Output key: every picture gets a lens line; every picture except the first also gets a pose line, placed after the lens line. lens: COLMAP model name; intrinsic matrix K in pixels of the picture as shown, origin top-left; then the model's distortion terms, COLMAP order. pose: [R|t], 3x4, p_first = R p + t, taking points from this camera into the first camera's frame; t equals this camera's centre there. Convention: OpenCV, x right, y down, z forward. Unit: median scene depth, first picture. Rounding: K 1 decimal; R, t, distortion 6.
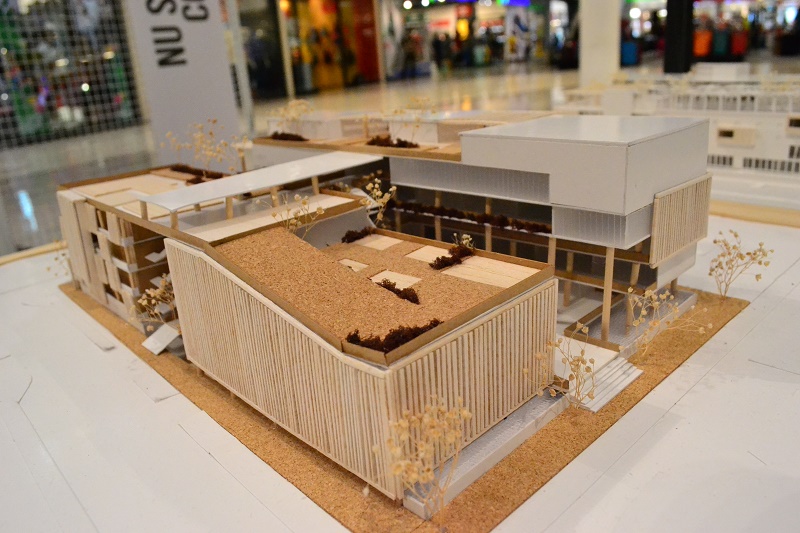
lens RADIAL K [[633.0, 0, 393.3], [0, 633.0, 267.8], [0, 0, 1]] dist [-0.084597, 0.012889]
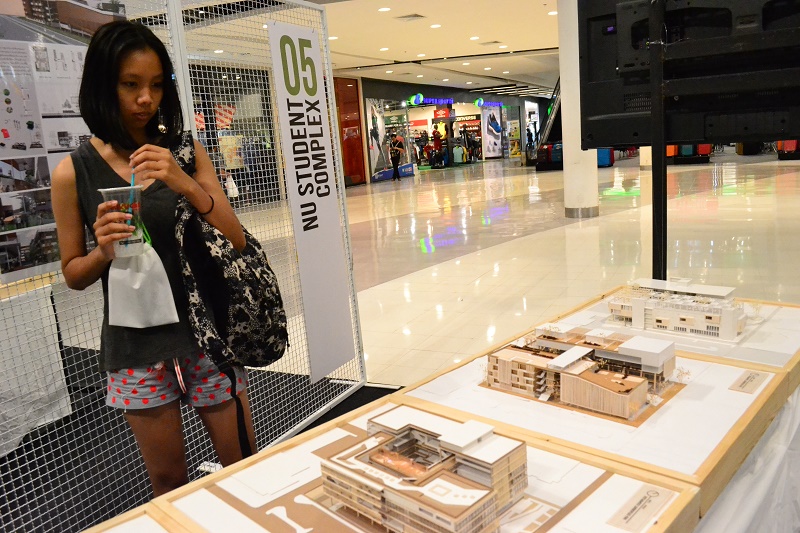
lens RADIAL K [[633.0, 0, 393.3], [0, 633.0, 267.8], [0, 0, 1]] dist [-0.084597, 0.012889]
pose [[0.999528, -0.009559, 0.029201, -0.985671], [0.013773, 0.988933, -0.147722, -0.085744], [-0.027466, 0.148054, 0.988598, -2.078446]]
